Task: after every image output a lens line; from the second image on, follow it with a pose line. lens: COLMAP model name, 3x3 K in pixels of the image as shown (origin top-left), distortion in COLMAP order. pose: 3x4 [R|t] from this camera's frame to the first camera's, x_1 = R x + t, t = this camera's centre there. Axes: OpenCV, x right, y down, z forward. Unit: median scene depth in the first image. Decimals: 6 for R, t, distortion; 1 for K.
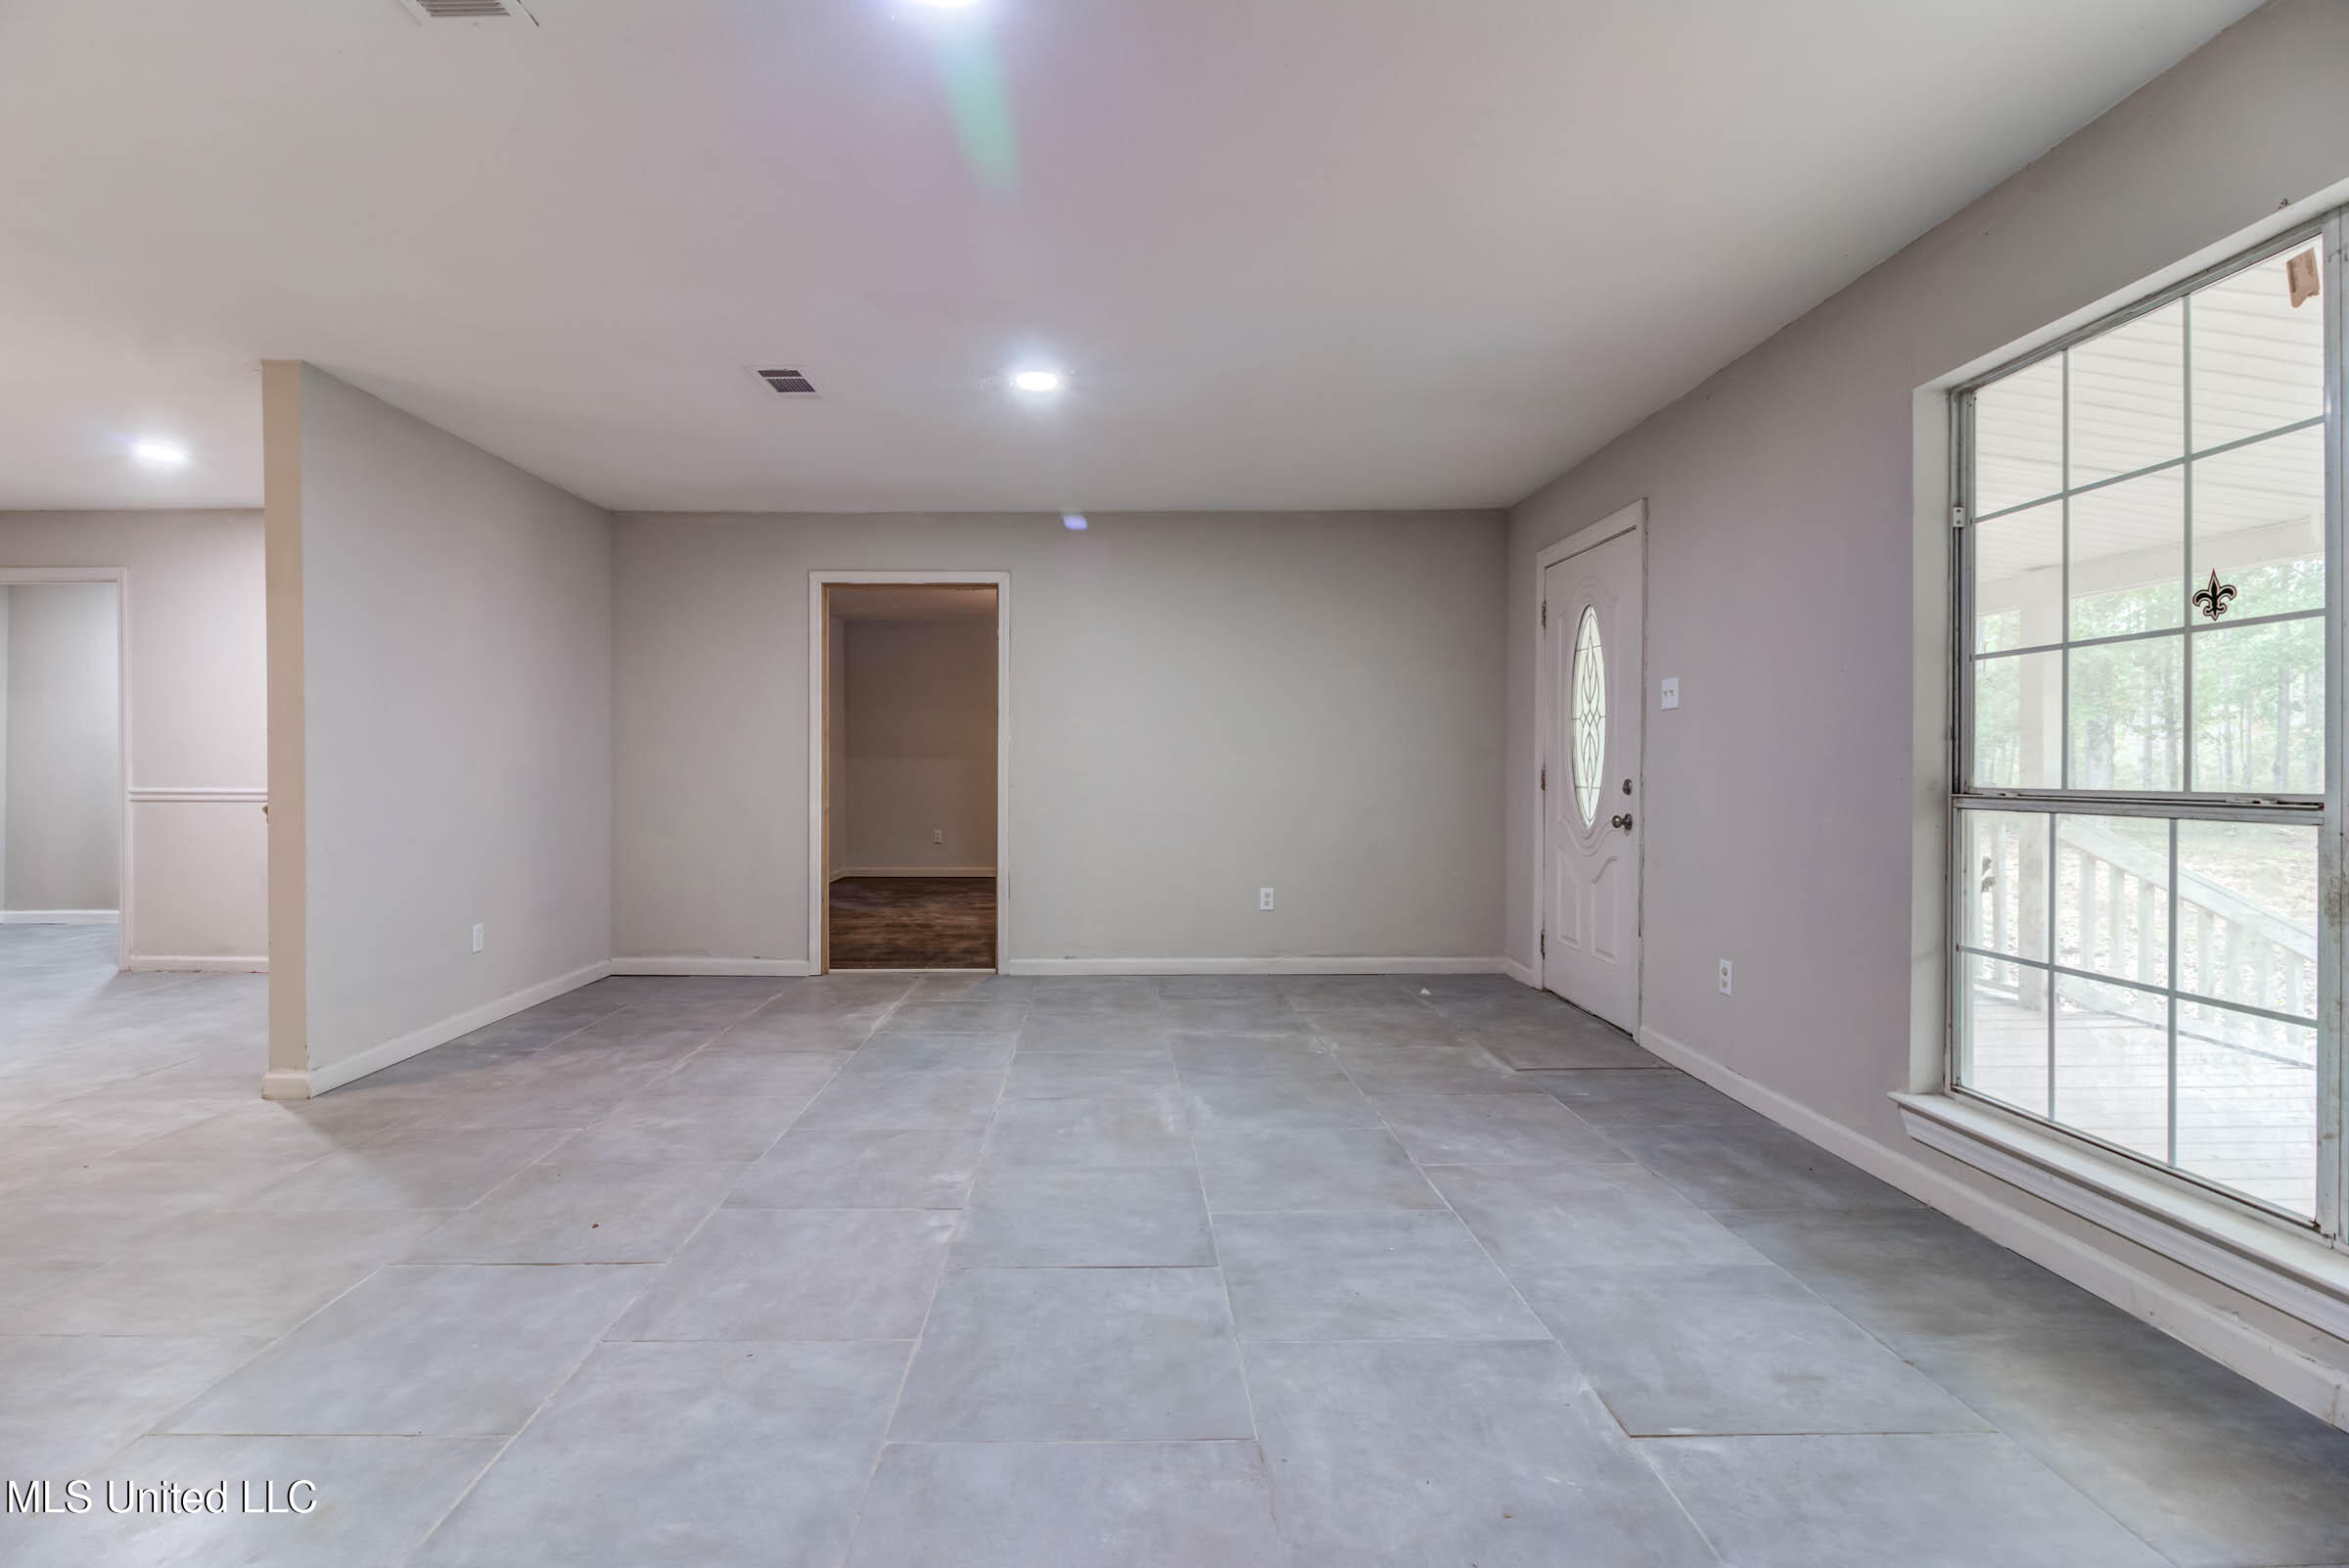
lens RADIAL K [[1085.6, 0, 1123.5], [0, 1085.6, 766.7], [0, 0, 1]] dist [0.014238, -0.010618]
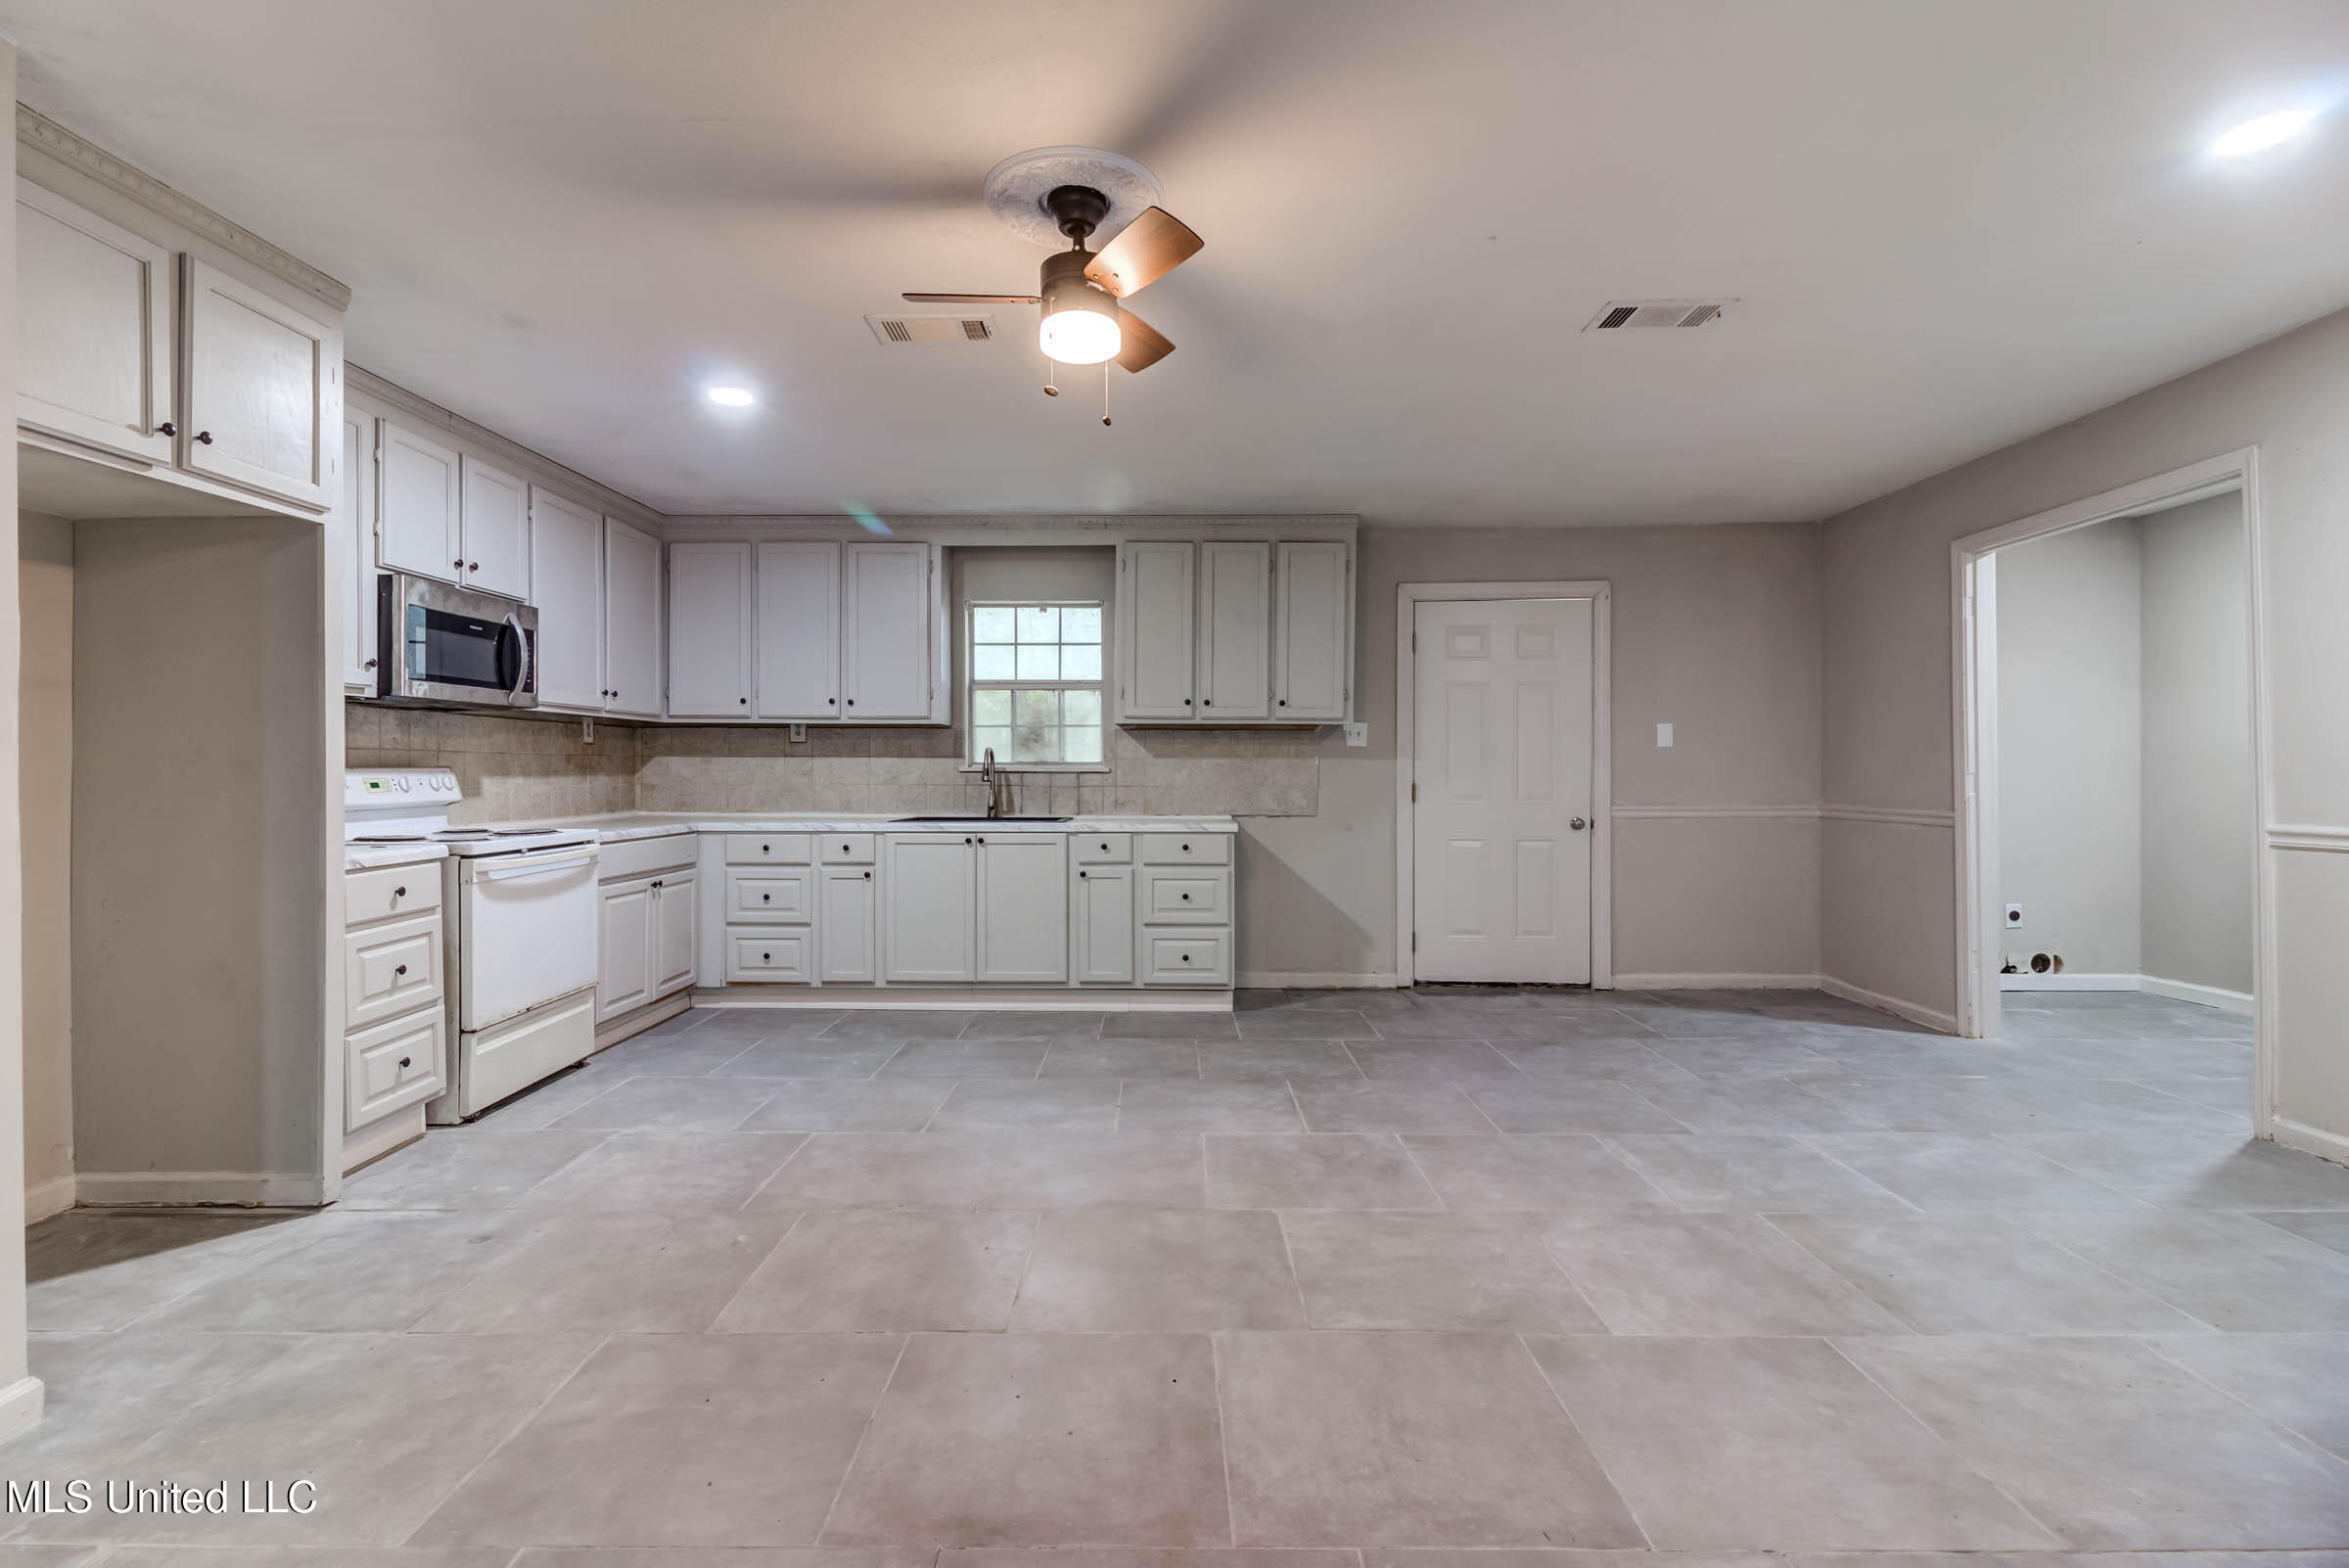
lens RADIAL K [[1085.6, 0, 1173.9], [0, 1085.6, 768.9], [0, 0, 1]] dist [0.014238, -0.010618]
pose [[-0.014458, -0.012873, -0.999813, -0.636487], [0.000683, 0.999917, -0.012885, -0.005241], [0.999895, -0.000869, -0.014448, 0.836233]]
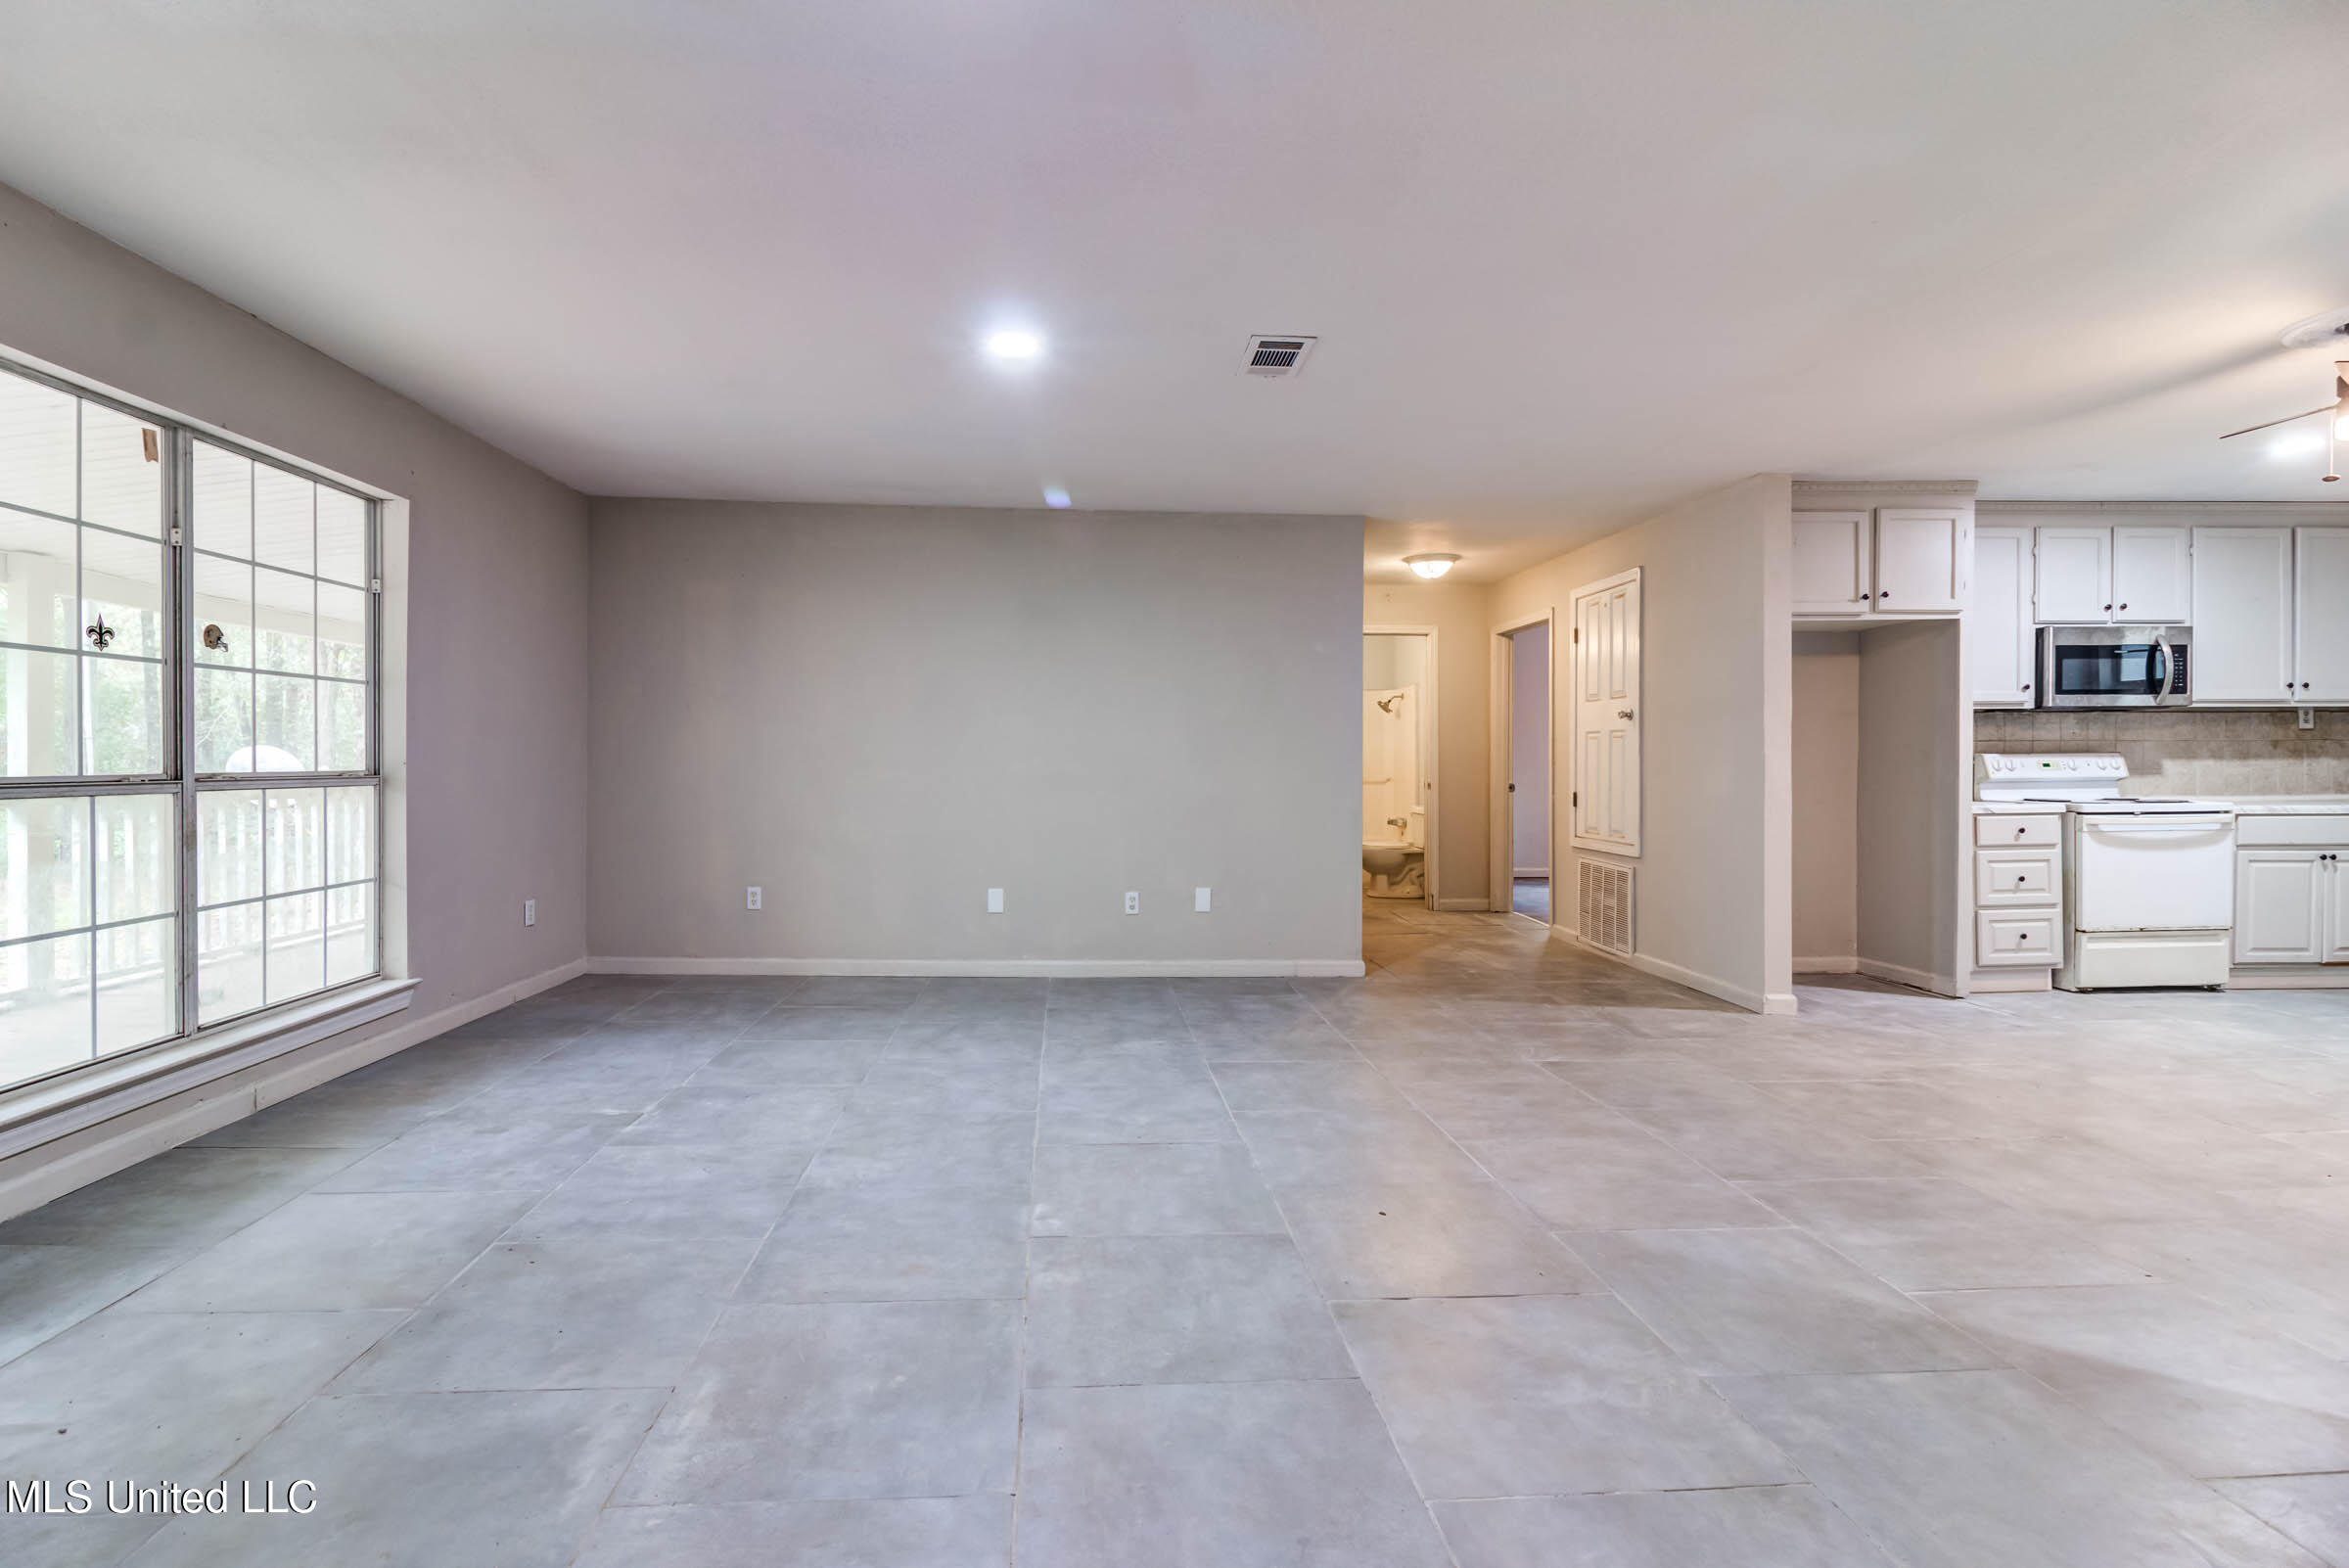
lens RADIAL K [[1085.6, 0, 1092.6], [0, 1085.6, 782.3], [0, 0, 1]] dist [0.014238, -0.010618]
pose [[-0.999741, -0.005355, -0.022107, -0.166556], [-0.005800, 0.999781, 0.020099, -0.001842], [0.021994, 0.020222, -0.999554, 1.788676]]
